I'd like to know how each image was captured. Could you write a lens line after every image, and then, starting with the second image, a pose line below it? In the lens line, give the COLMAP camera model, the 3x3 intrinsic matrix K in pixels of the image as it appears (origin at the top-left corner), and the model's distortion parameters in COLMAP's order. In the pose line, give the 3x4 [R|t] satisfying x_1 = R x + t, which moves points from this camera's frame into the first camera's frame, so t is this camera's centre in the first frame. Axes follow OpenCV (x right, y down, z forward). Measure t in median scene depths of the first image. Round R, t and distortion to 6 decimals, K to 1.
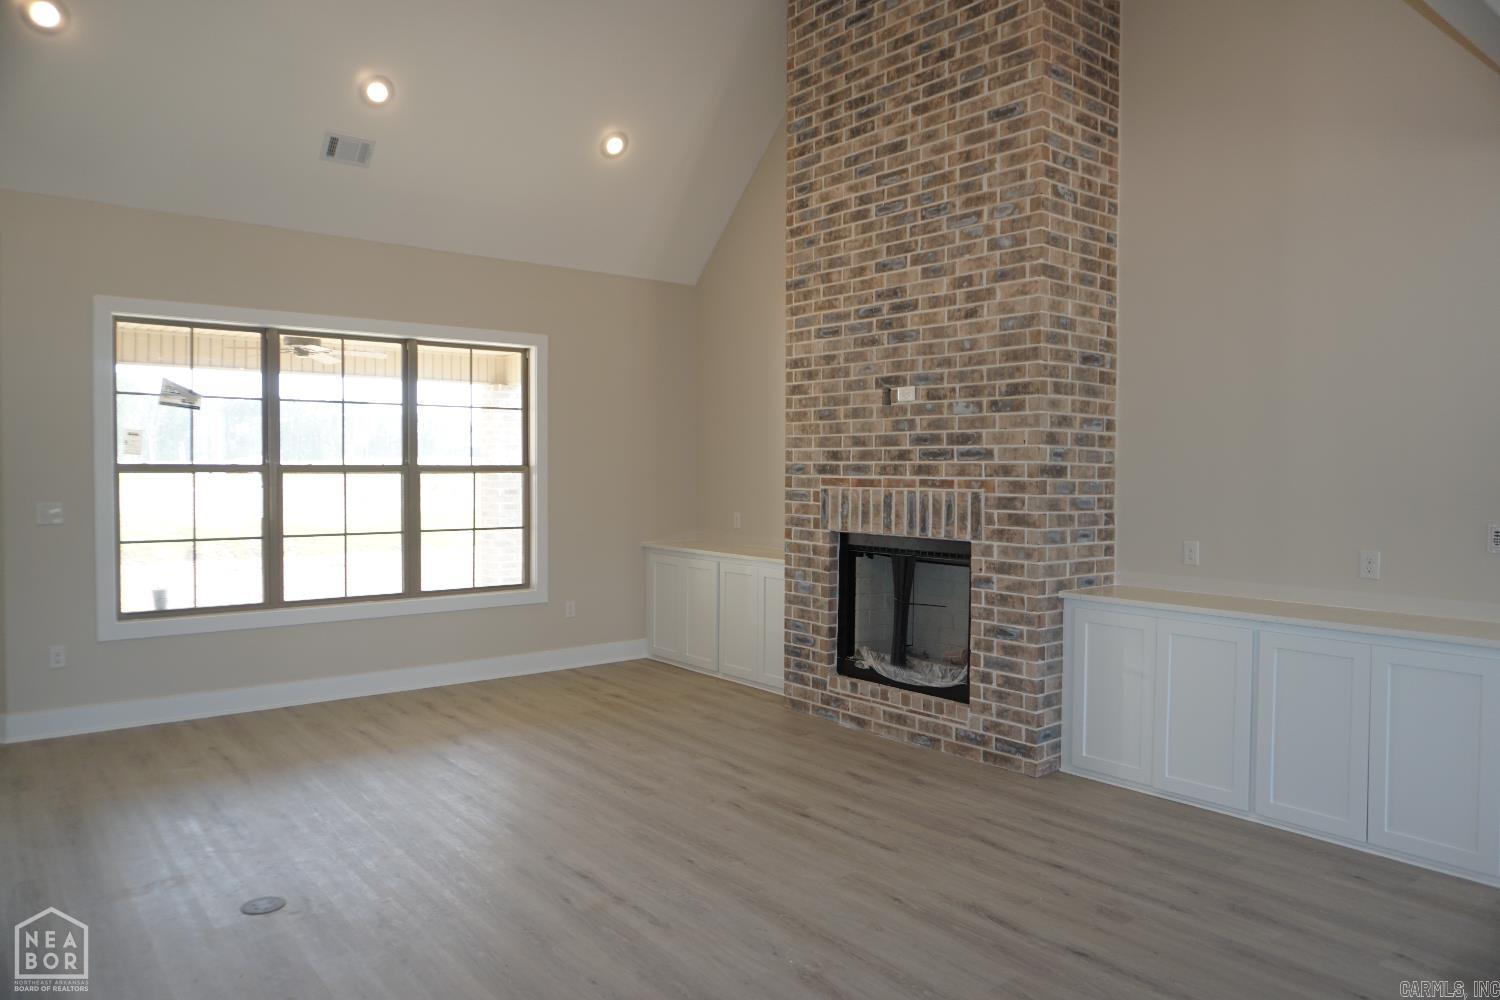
lens RADIAL K [[1011.9, 0, 748.5], [0, 1011.9, 493.0], [0, 0, 1]] dist [-0.051841, 0.040212]
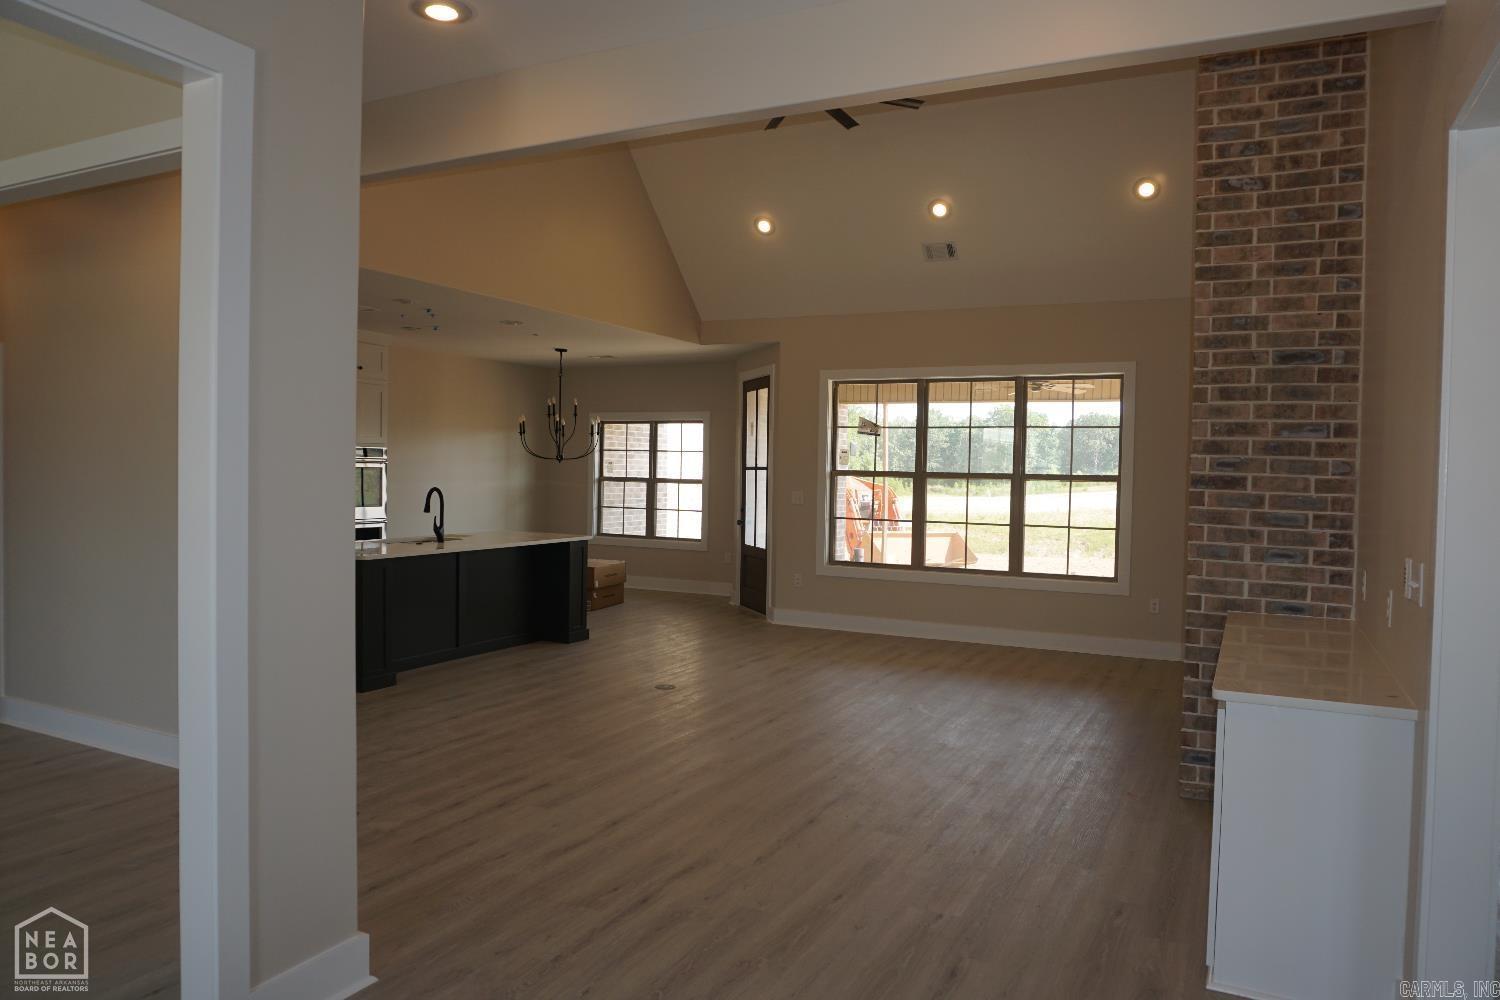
lens RADIAL K [[1011.9, 0, 748.5], [0, 1011.9, 493.0], [0, 0, 1]] dist [-0.051841, 0.040212]
pose [[0.409114, 0.026121, -0.912109, 0.909931], [-0.040674, 0.999119, 0.010369, -0.002872], [0.911576, 0.032857, 0.409816, 0.195298]]
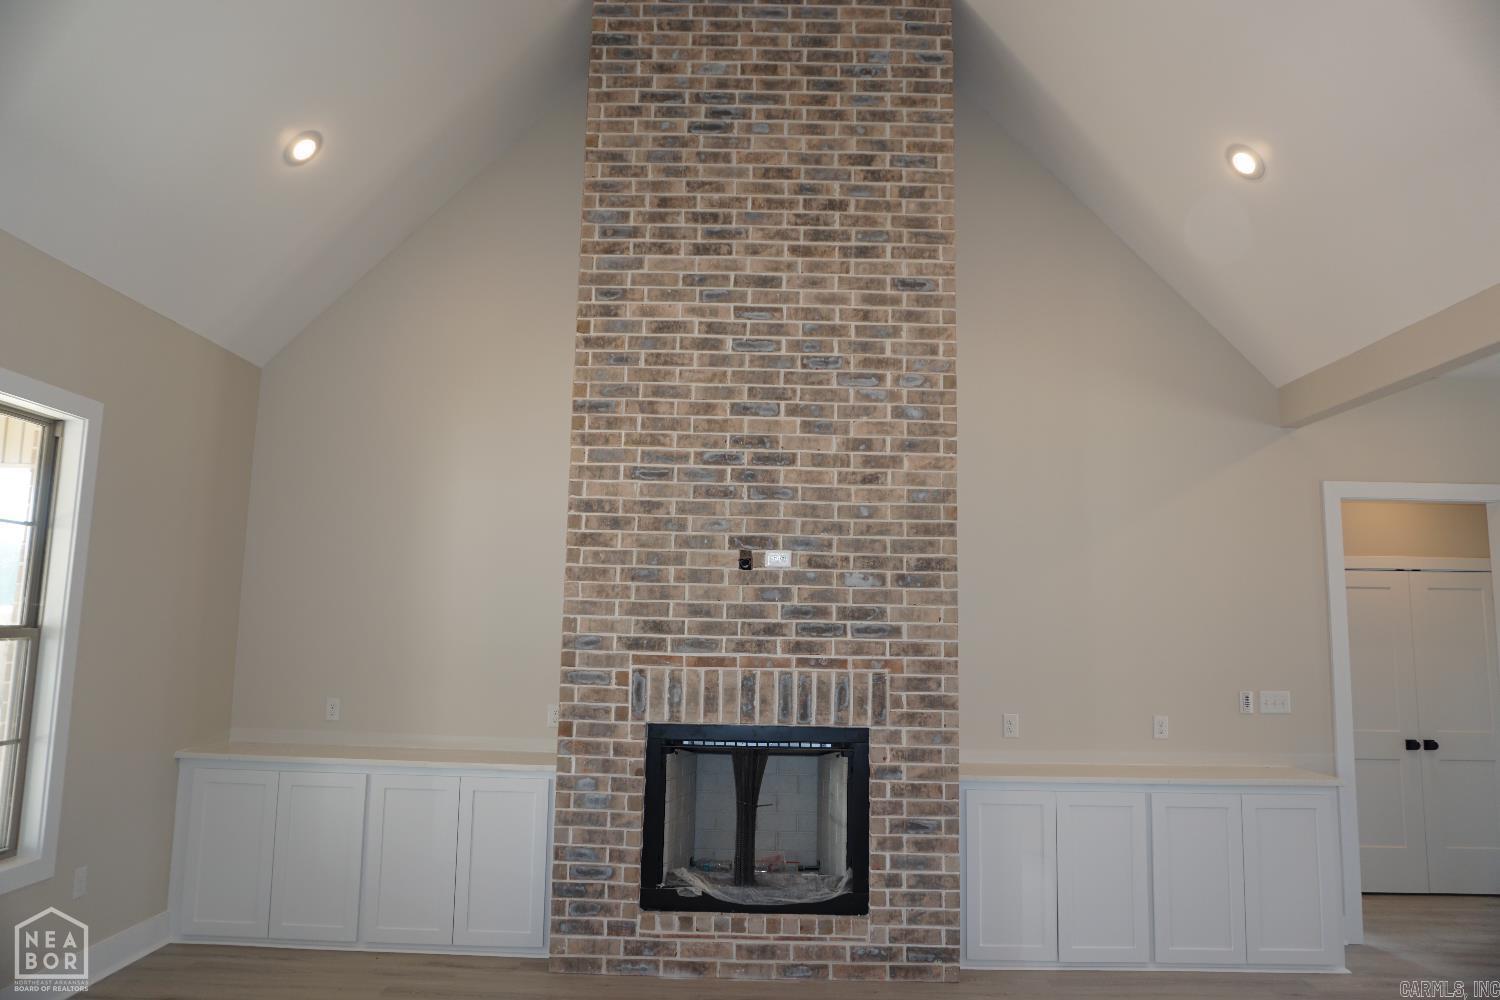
lens RADIAL K [[1011.9, 0, 748.5], [0, 1011.9, 493.0], [0, 0, 1]] dist [-0.051841, 0.040212]
pose [[0.636917, 0.110910, 0.762912, -0.548090], [0.002372, 0.989311, -0.145803, -0.027951], [-0.770928, 0.094674, 0.629846, 0.481341]]
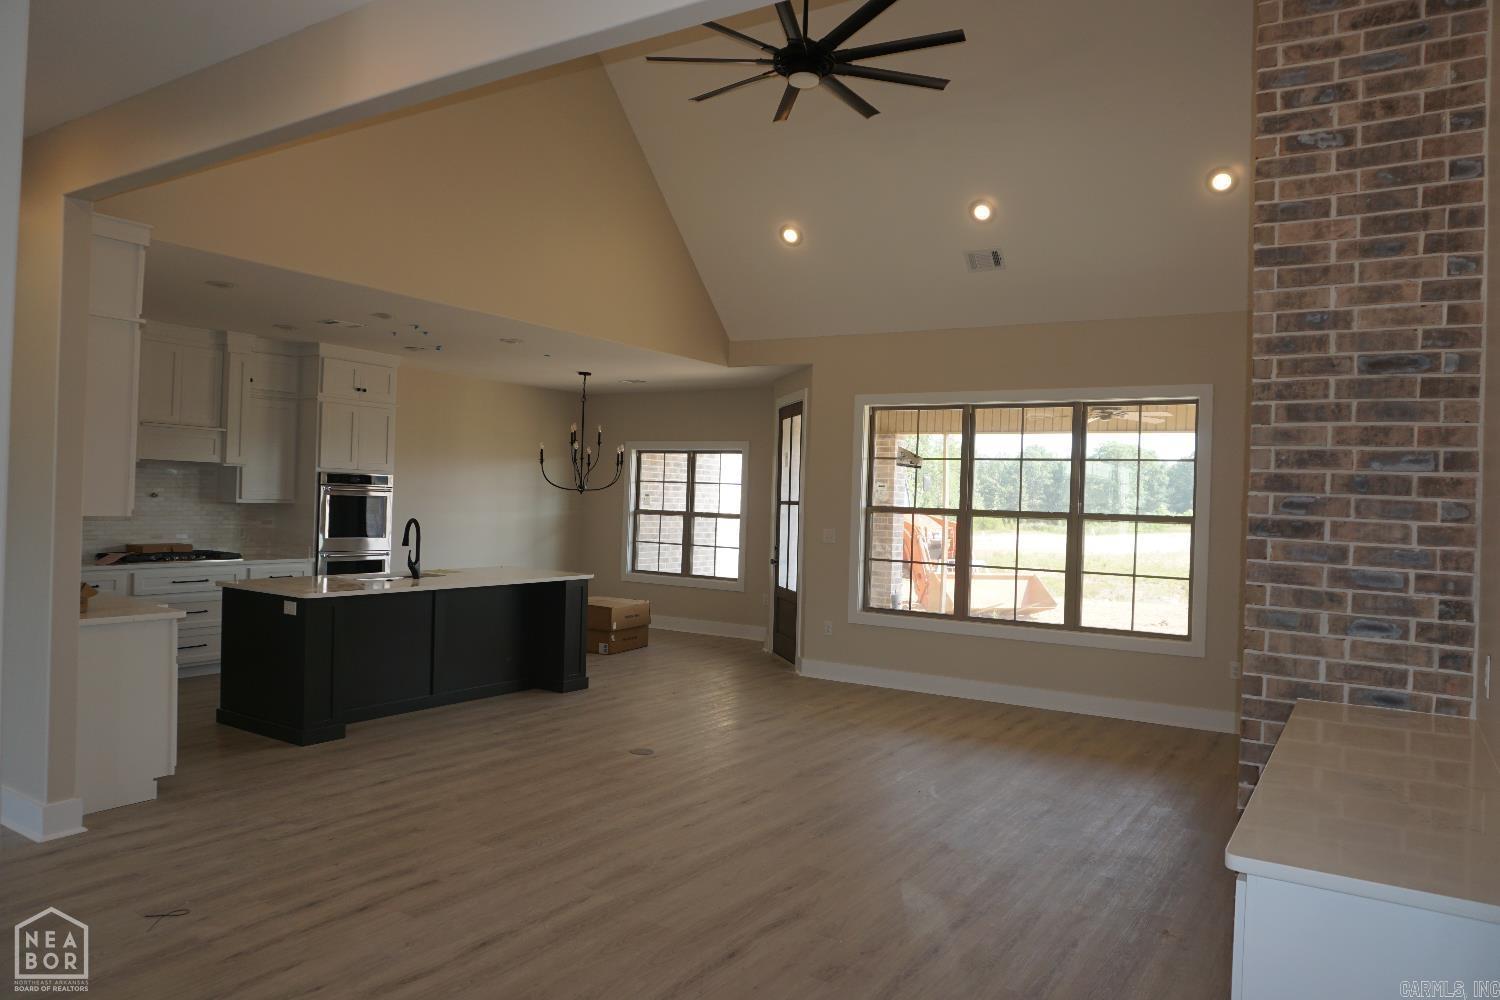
lens RADIAL K [[1011.9, 0, 748.5], [0, 1011.9, 493.0], [0, 0, 1]] dist [-0.051841, 0.040212]
pose [[0.316983, 0.000088, -0.948431, 0.798258], [-0.055311, 0.998300, -0.018393, -0.011373], [0.946817, 0.058289, 0.316449, 0.376398]]
